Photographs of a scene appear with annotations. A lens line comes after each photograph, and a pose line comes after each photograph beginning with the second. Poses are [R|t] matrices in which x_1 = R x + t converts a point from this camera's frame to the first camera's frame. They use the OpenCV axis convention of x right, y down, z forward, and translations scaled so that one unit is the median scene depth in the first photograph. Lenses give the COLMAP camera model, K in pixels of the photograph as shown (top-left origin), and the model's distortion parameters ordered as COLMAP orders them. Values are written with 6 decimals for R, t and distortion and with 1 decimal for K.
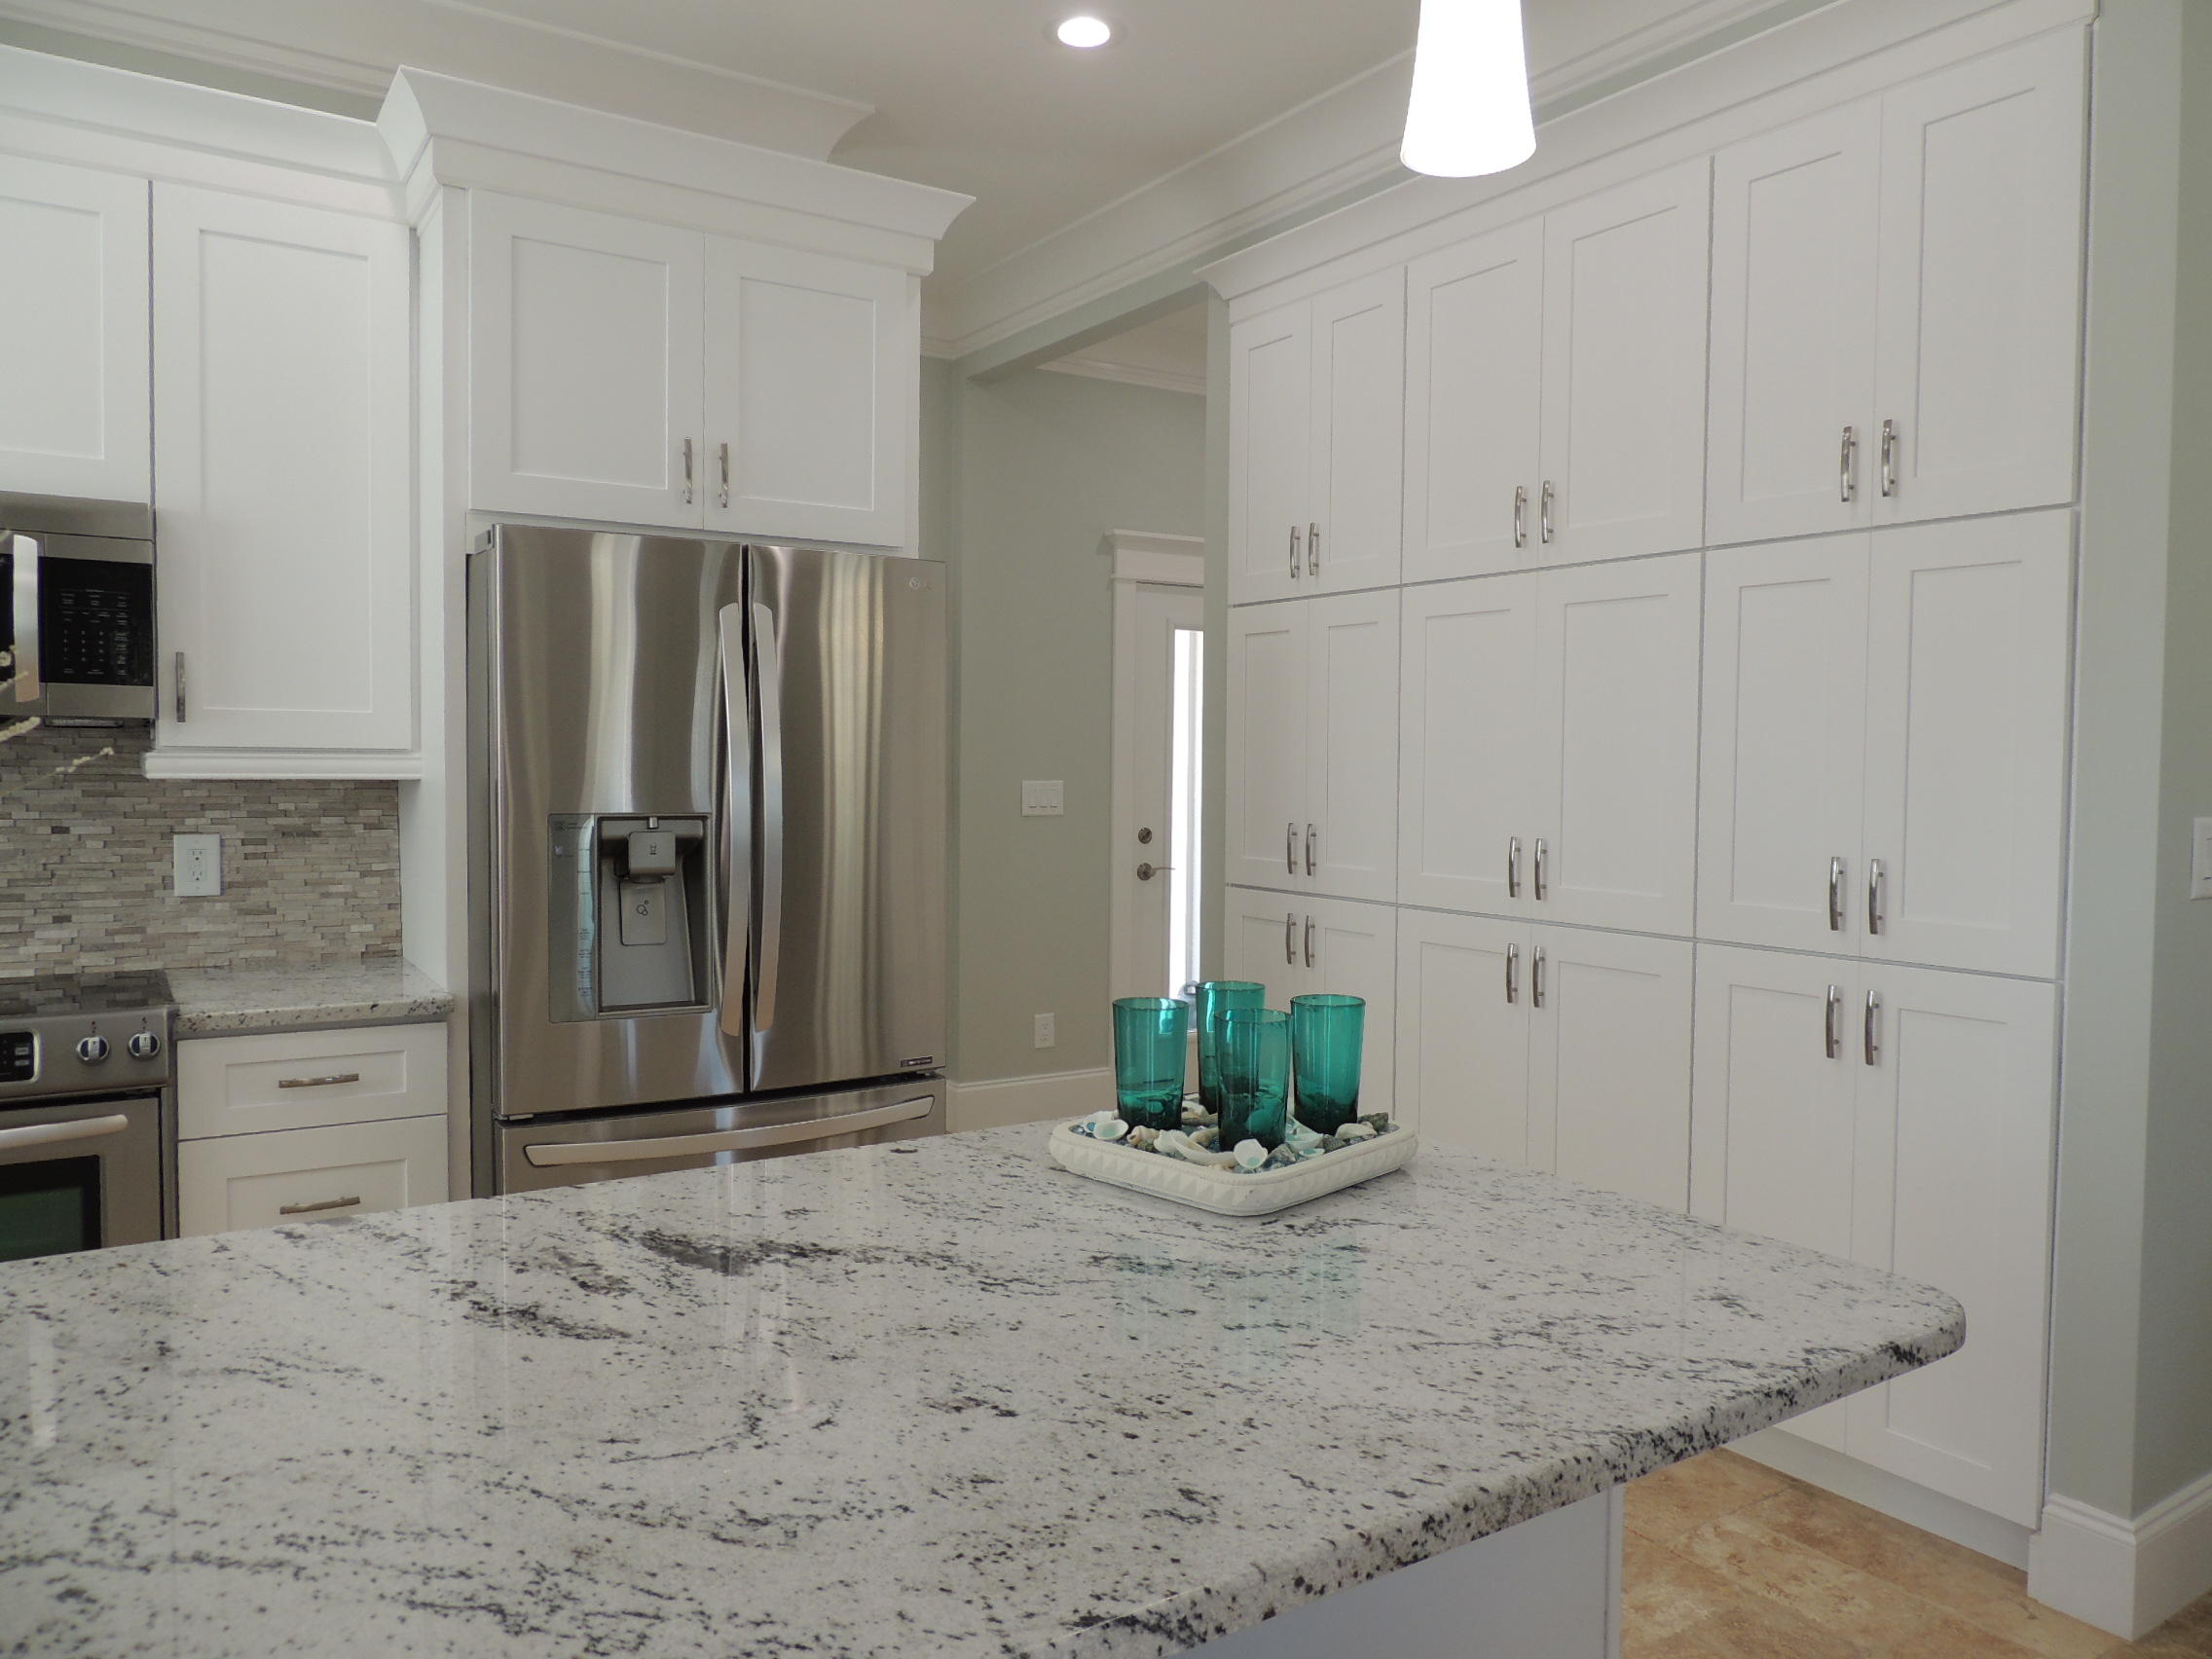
lens RADIAL K [[1587.9, 0, 1106.0], [0, 1587.9, 829.5], [0, 0, 1]] dist [-0.018019, -0.000440]
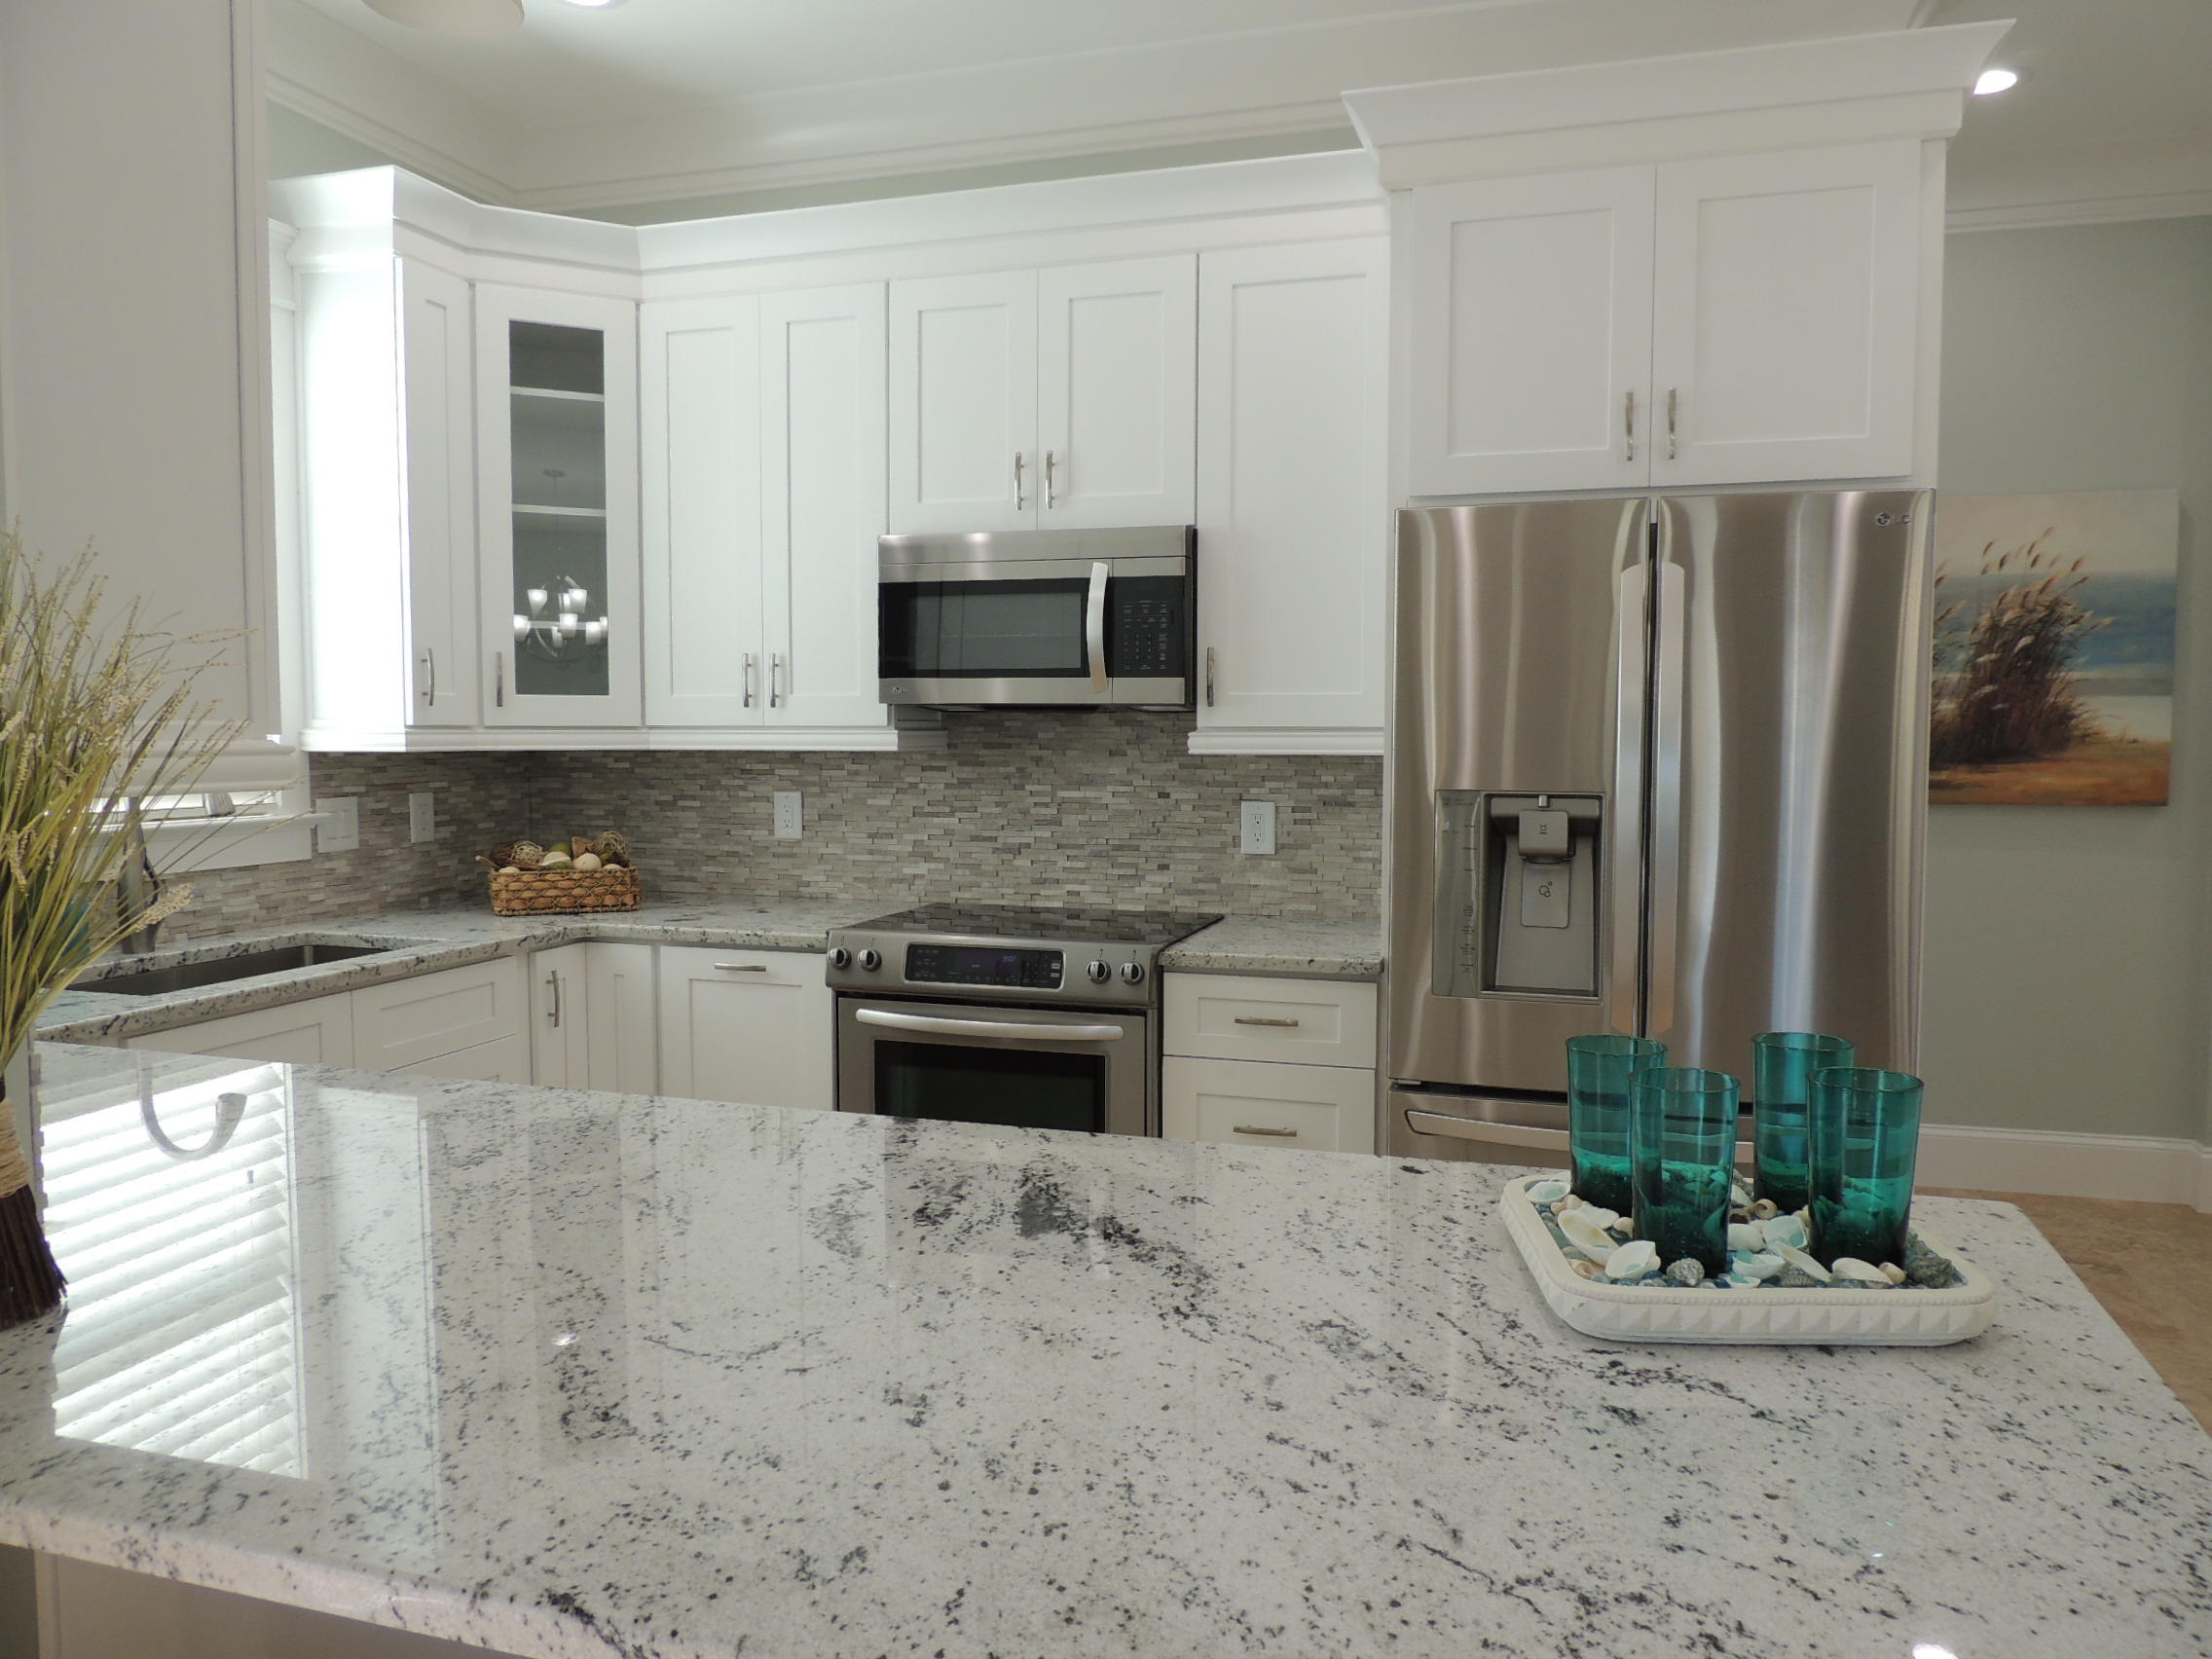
lens RADIAL K [[1572.8, 0, 1106.0], [0, 1572.8, 829.5], [0, 0, 1]] dist [-0.032460, 0.002243]
pose [[0.623848, 0.038993, -0.780573, 0.466060], [-0.027111, 0.999233, 0.028248, -0.010852], [0.781076, 0.003539, 0.624426, 0.319752]]
